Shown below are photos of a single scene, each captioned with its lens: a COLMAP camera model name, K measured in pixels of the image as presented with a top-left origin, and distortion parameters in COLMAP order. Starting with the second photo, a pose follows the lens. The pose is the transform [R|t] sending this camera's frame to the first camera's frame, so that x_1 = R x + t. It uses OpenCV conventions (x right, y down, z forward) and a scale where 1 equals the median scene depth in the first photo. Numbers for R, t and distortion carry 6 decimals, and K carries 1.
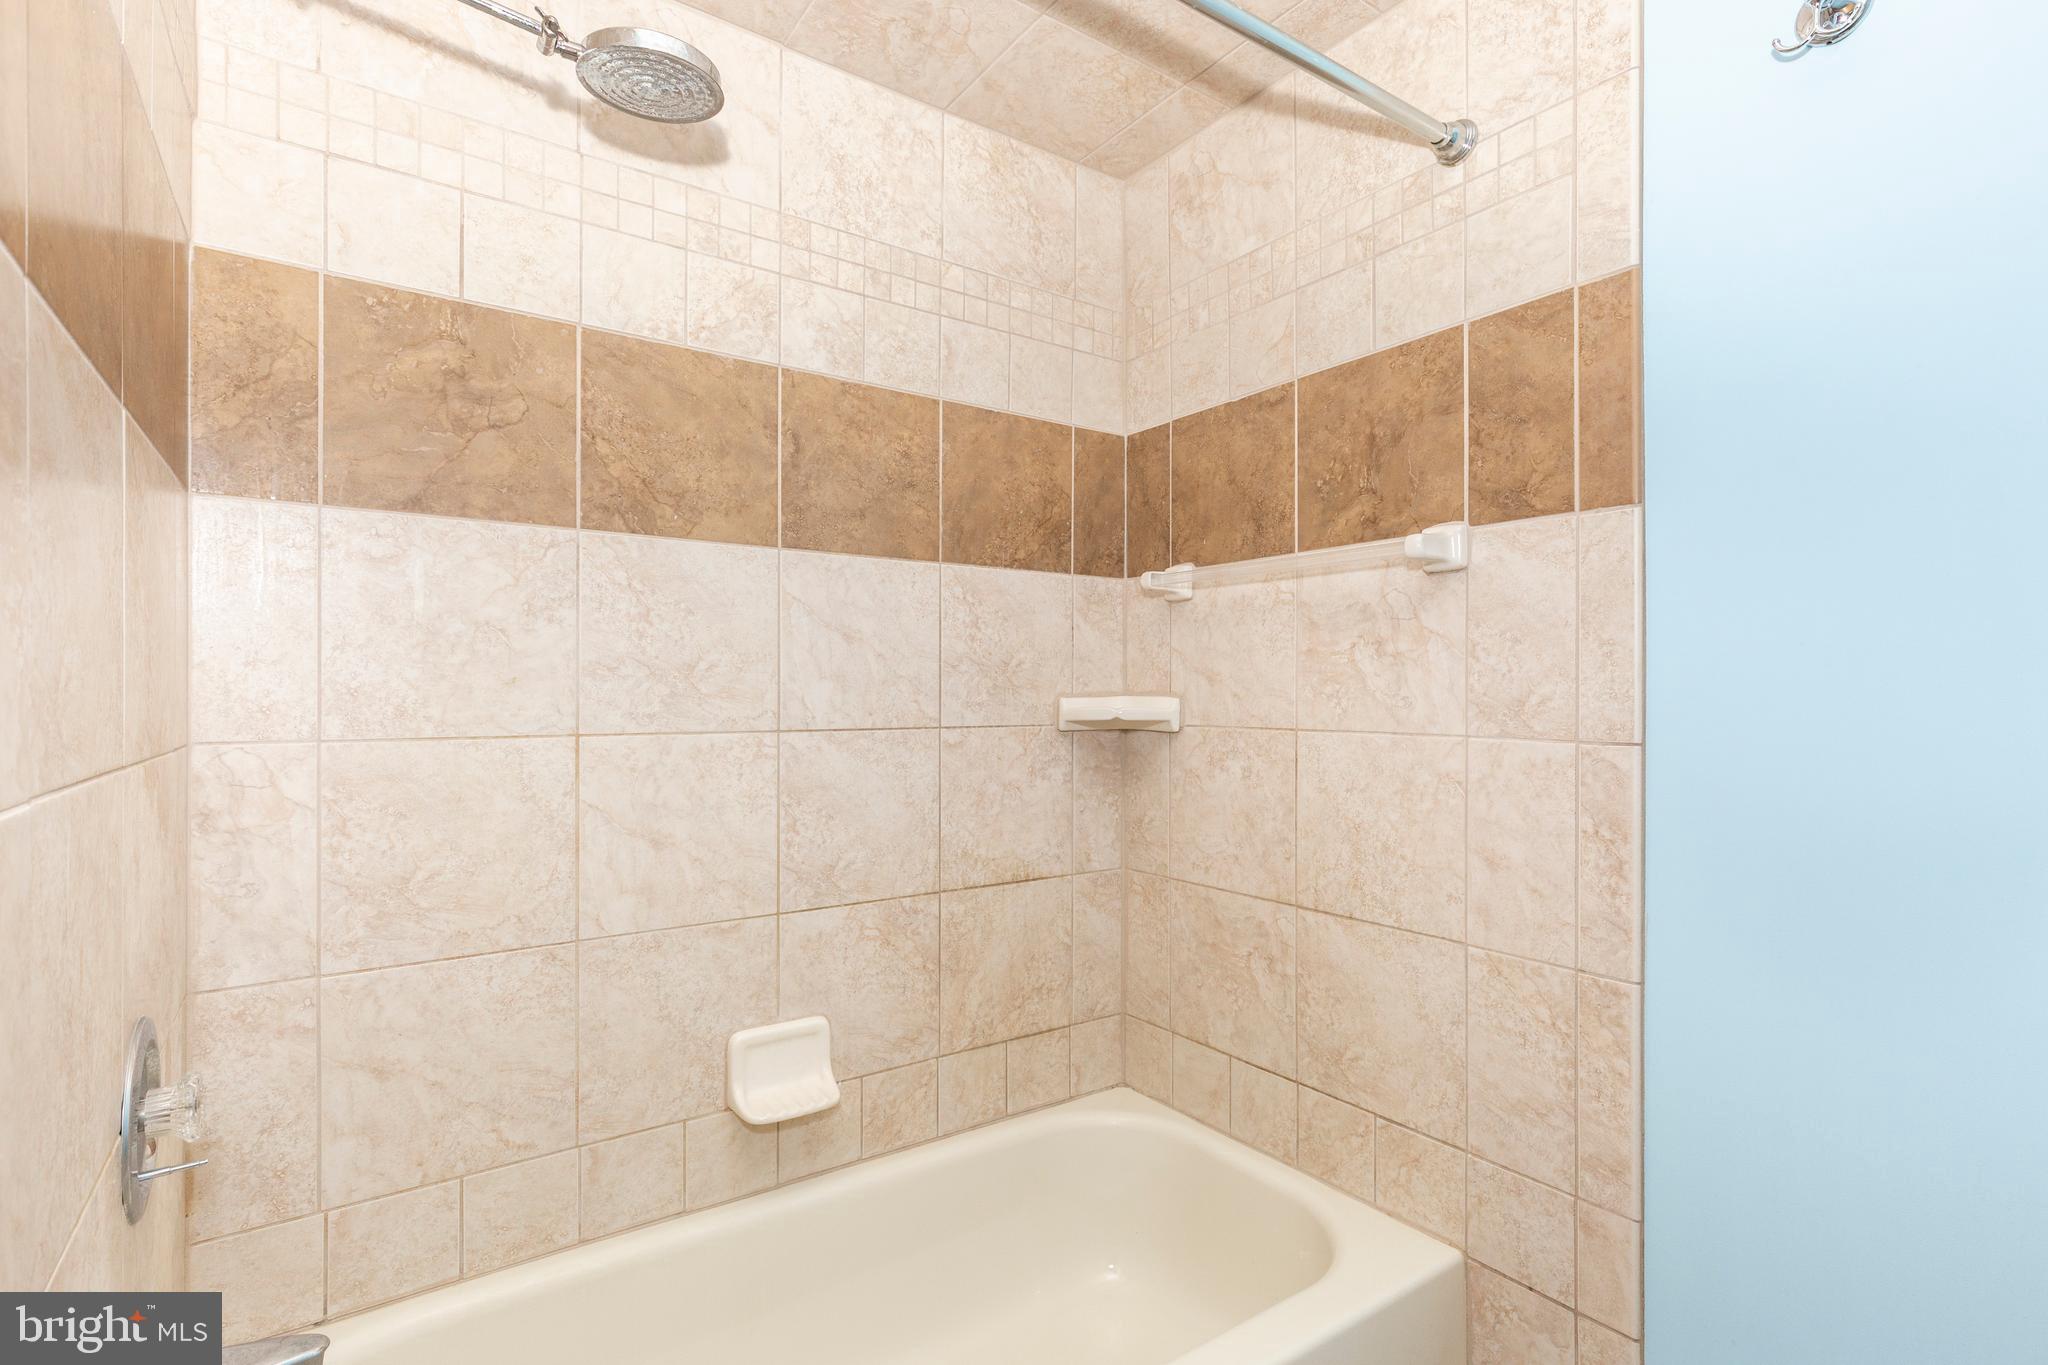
lens RADIAL K [[943.3, 0, 1021.5], [0, 943.3, 687.4], [0, 0, 1]] dist [-0.004202, -0.000362]
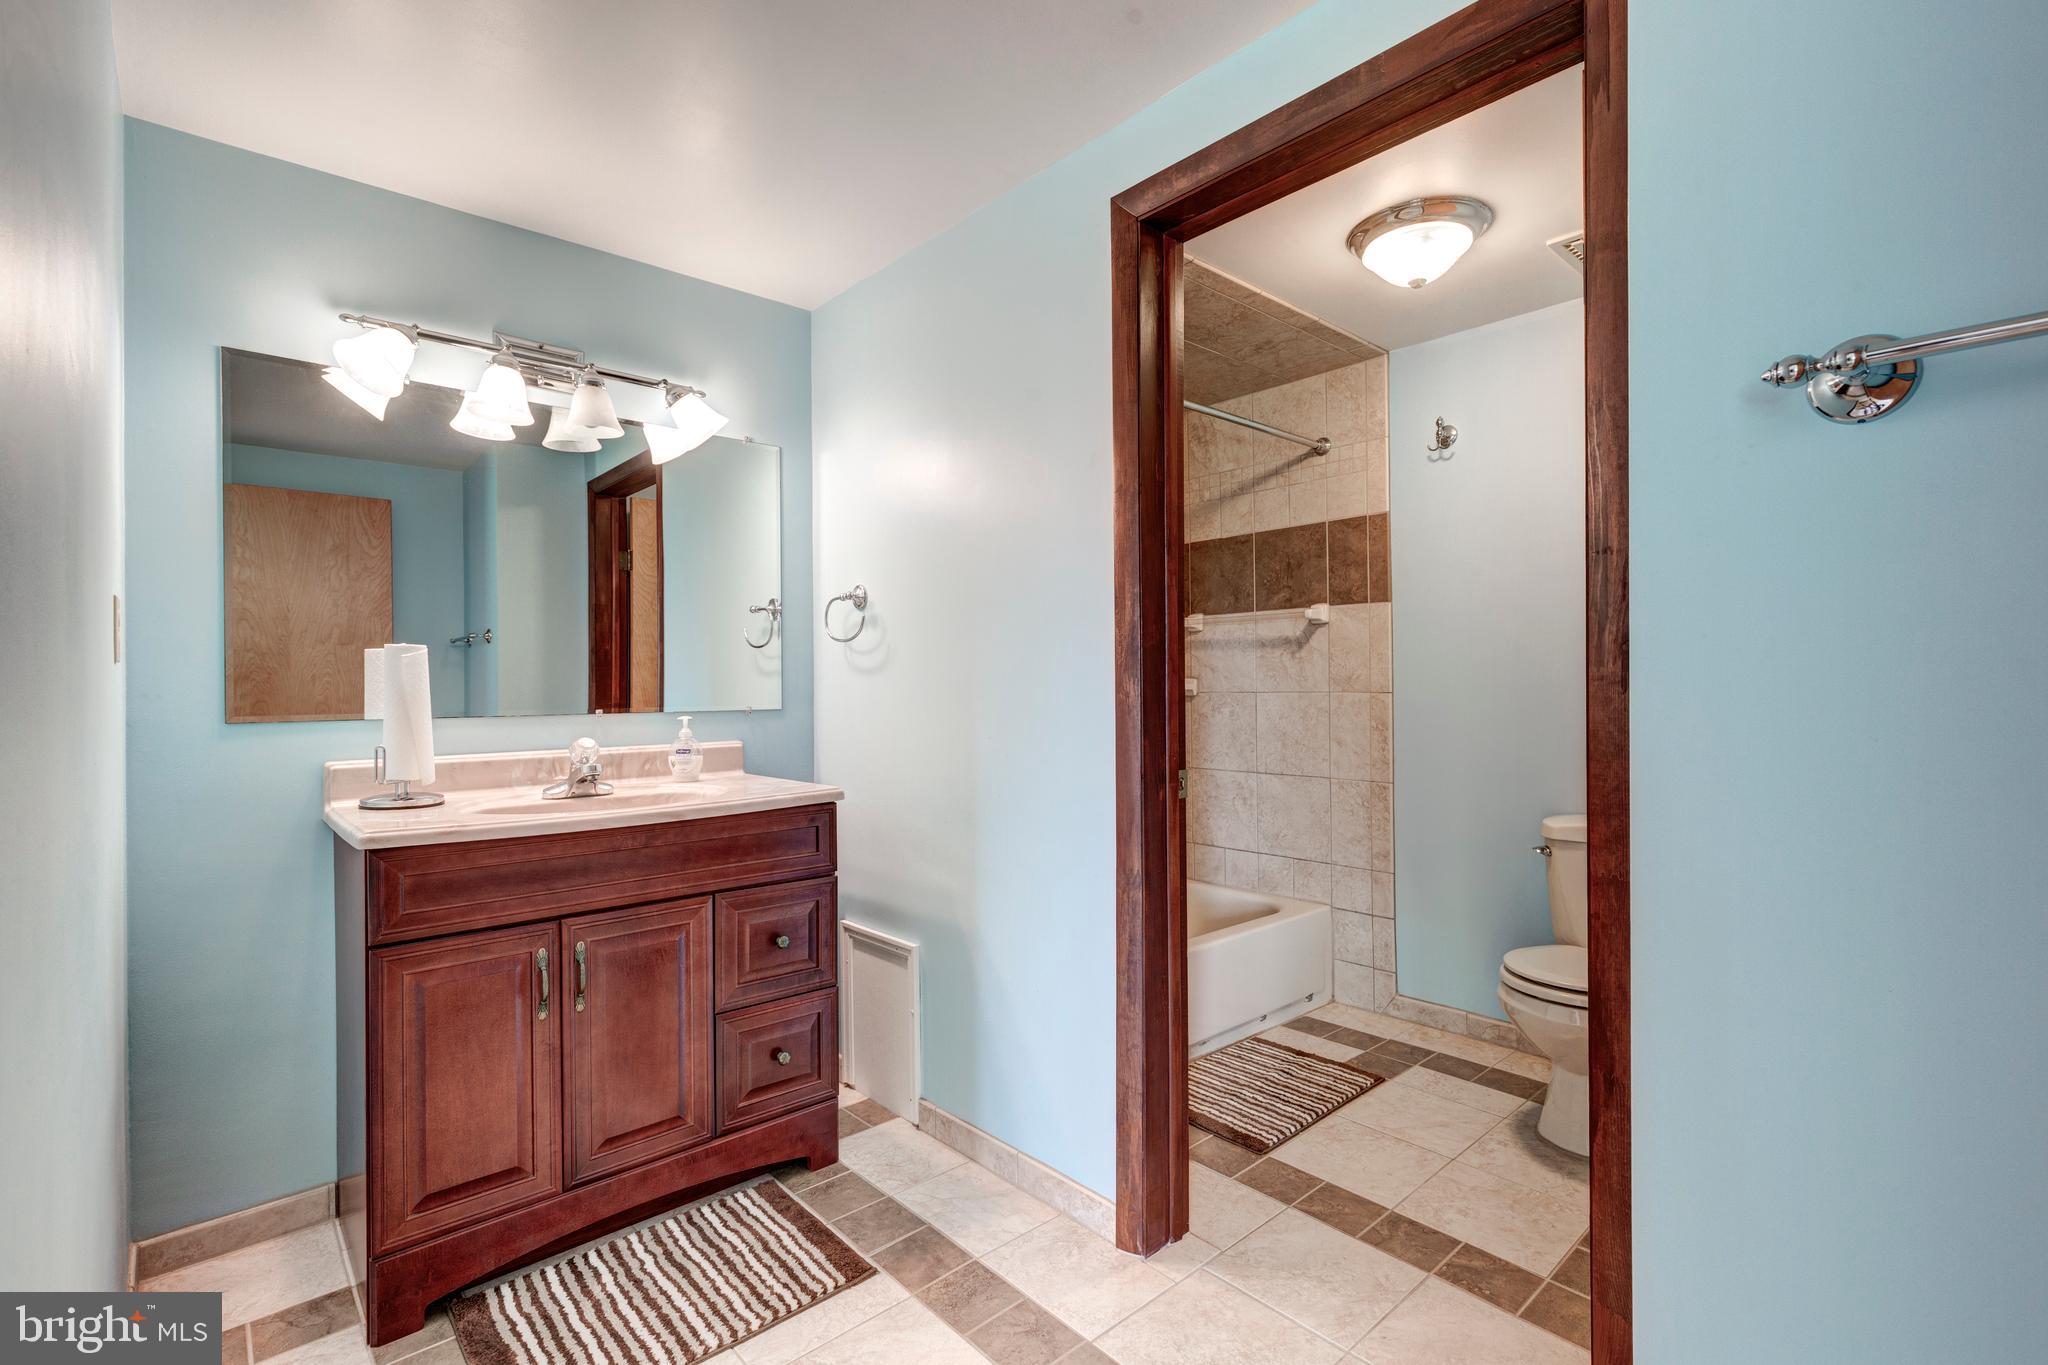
lens RADIAL K [[943.3, 0, 1024.5], [0, 943.3, 680.5], [0, 0, 1]] dist [-0.004202, -0.000362]
pose [[0.992872, -0.012331, 0.118542, -0.581236], [0.012195, 0.999924, 0.001881, 0.007822], [-0.118556, -0.000422, 0.992947, -1.289538]]
